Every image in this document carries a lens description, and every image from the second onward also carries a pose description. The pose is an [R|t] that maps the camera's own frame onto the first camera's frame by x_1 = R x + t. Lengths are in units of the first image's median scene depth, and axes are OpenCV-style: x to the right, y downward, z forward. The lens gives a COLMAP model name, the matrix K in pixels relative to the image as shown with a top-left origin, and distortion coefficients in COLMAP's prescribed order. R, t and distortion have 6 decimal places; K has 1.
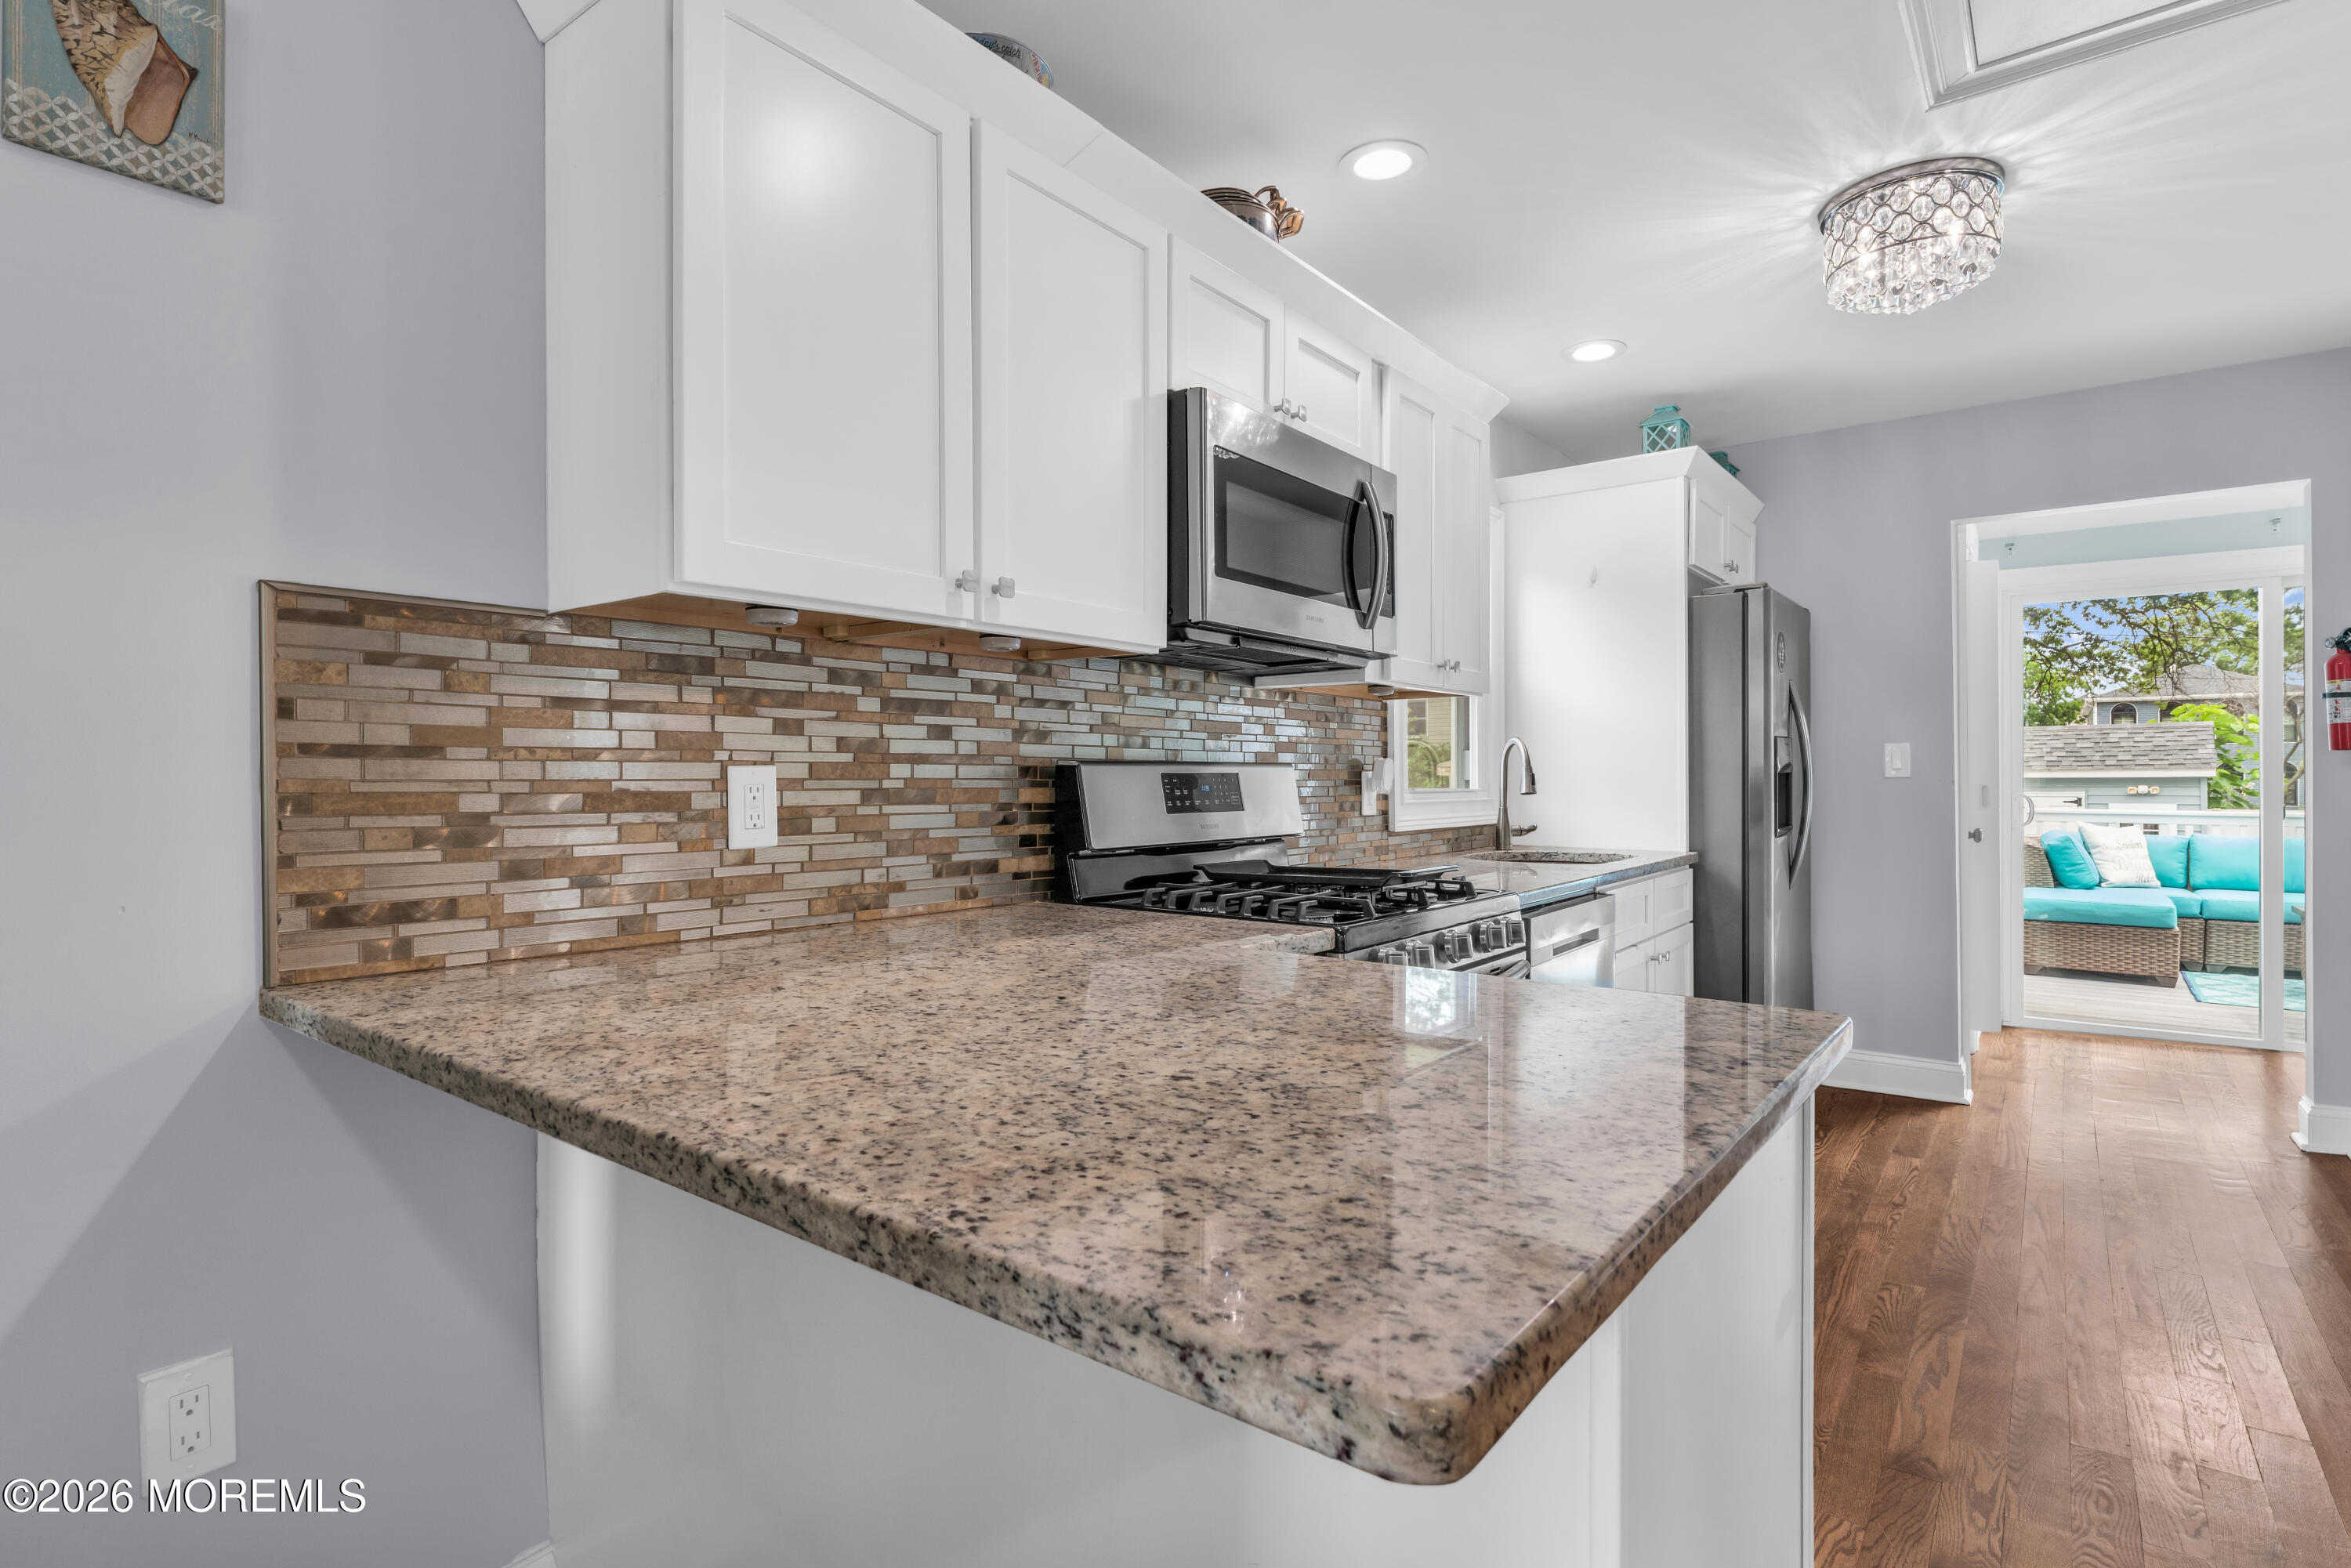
lens RADIAL K [[1139.2, 0, 1175.5], [0, 1139.2, 784.0], [0, 0, 1]] dist [-0.000789, -0.000072]
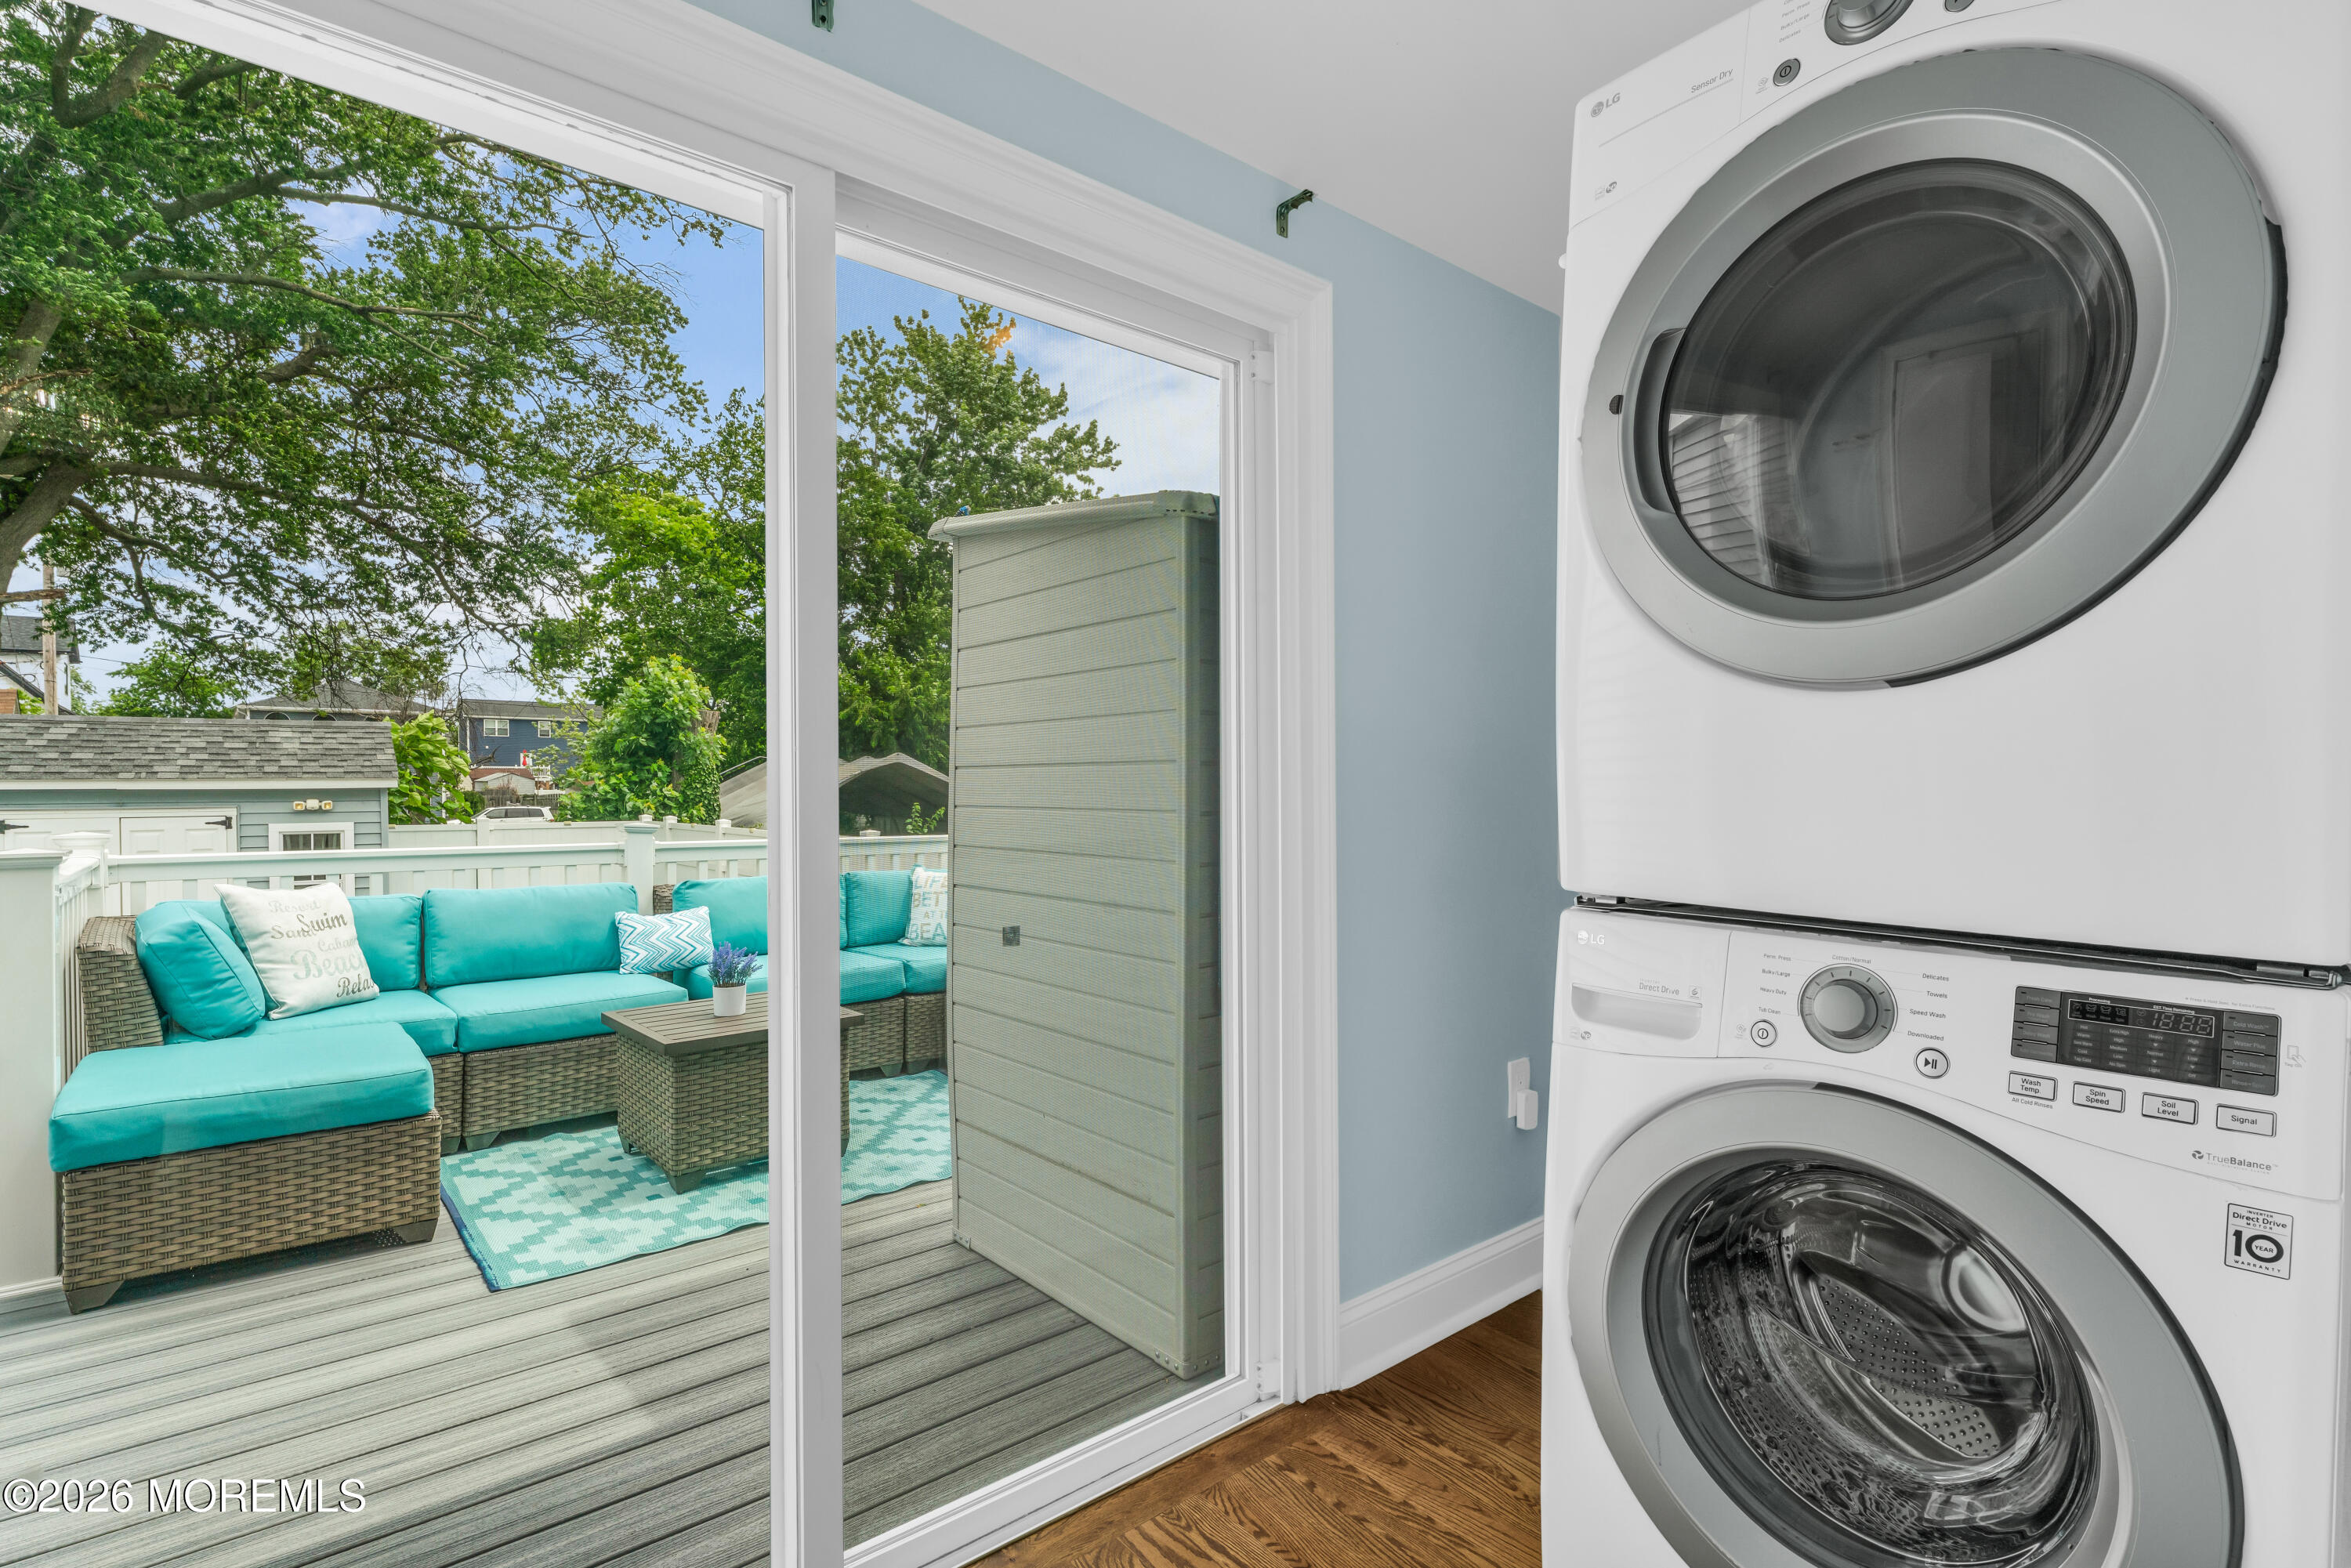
lens RADIAL K [[1139.2, 0, 1175.5], [0, 1139.2, 784.0], [0, 0, 1]] dist [-0.000789, -0.000072]
pose [[0.206269, 0.002598, 0.978492, 0.226026], [0.008978, 0.999949, -0.004548, -0.000598], [-0.978454, 0.009723, 0.206235, 0.281681]]
